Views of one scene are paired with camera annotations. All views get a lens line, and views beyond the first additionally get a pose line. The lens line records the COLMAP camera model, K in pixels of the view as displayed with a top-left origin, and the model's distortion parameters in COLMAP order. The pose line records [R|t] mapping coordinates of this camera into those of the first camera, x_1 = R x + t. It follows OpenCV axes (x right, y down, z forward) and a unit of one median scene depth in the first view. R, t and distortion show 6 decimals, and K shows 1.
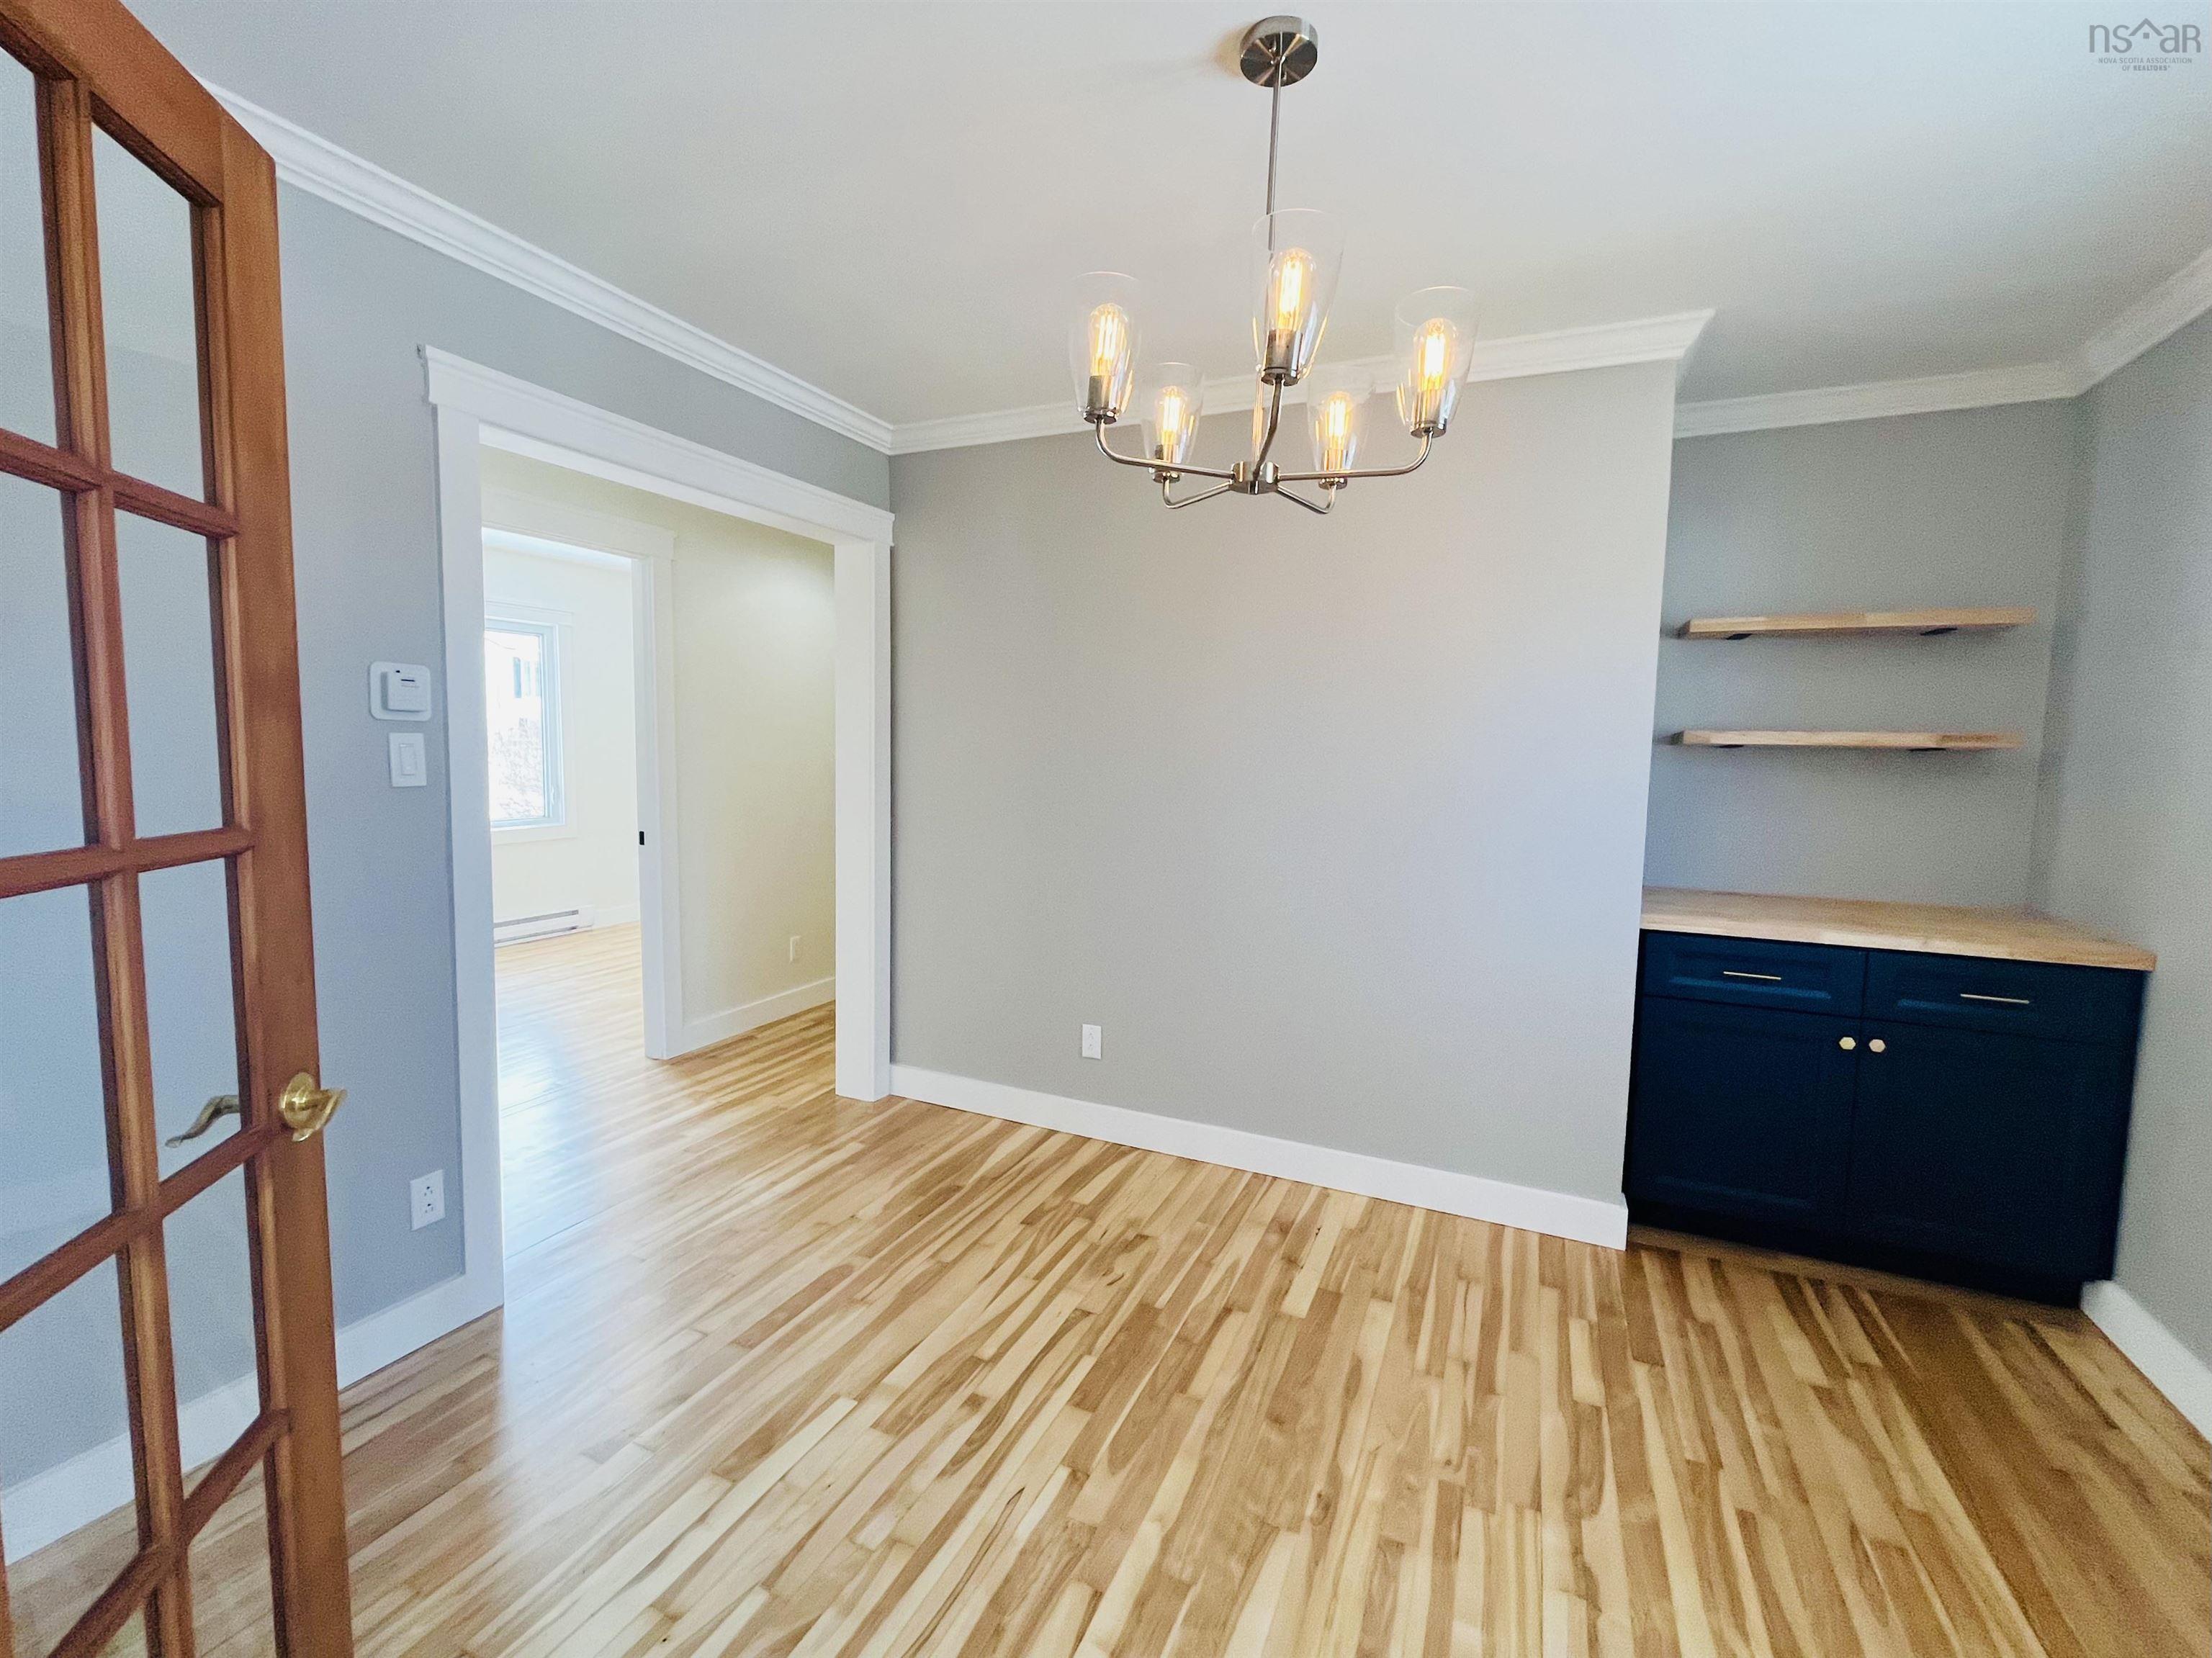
lens RADIAL K [[944.4, 0, 1106.0], [0, 944.4, 829.0], [0, 0, 1]] dist [-0.001302, -0.001060]
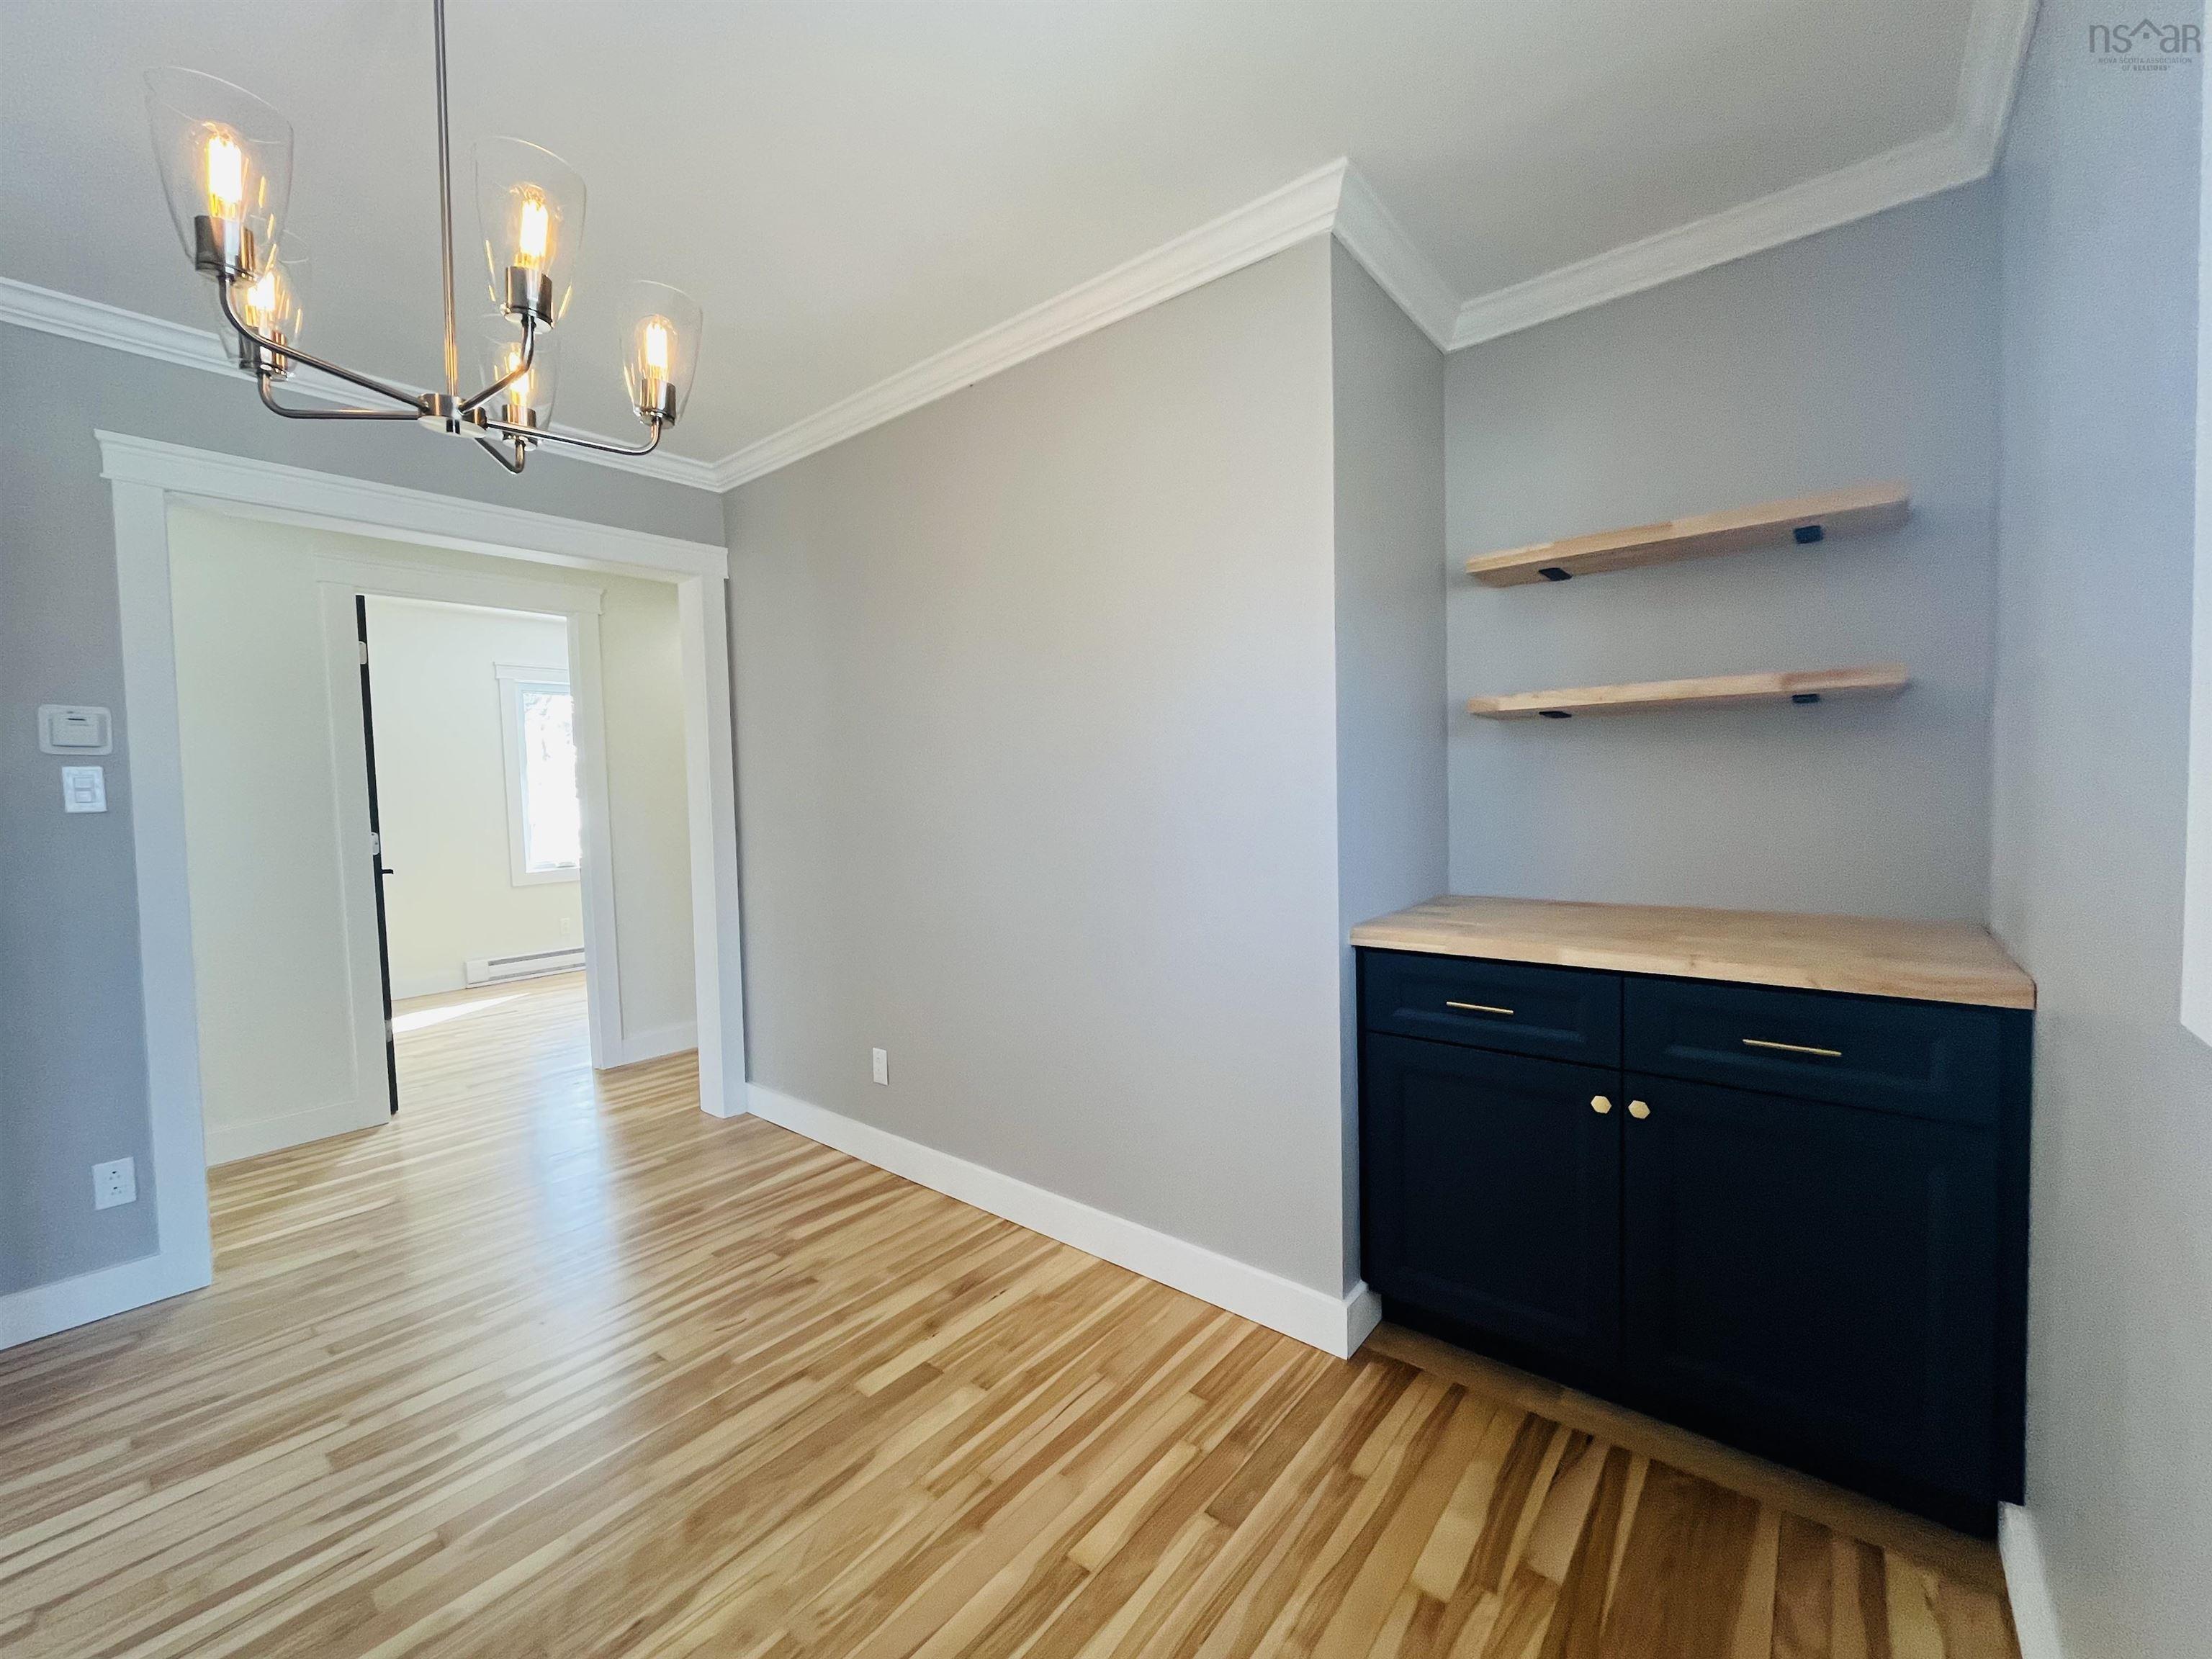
lens RADIAL K [[899.5, 0, 1076.2], [0, 899.5, 827.7], [0, 0, 1]] dist [-0.001529, 0.000245]
pose [[0.965567, -0.030872, -0.258316, 0.578814], [0.020515, 0.998878, -0.042693, 0.037040], [0.259344, 0.035923, 0.965117, 0.224124]]
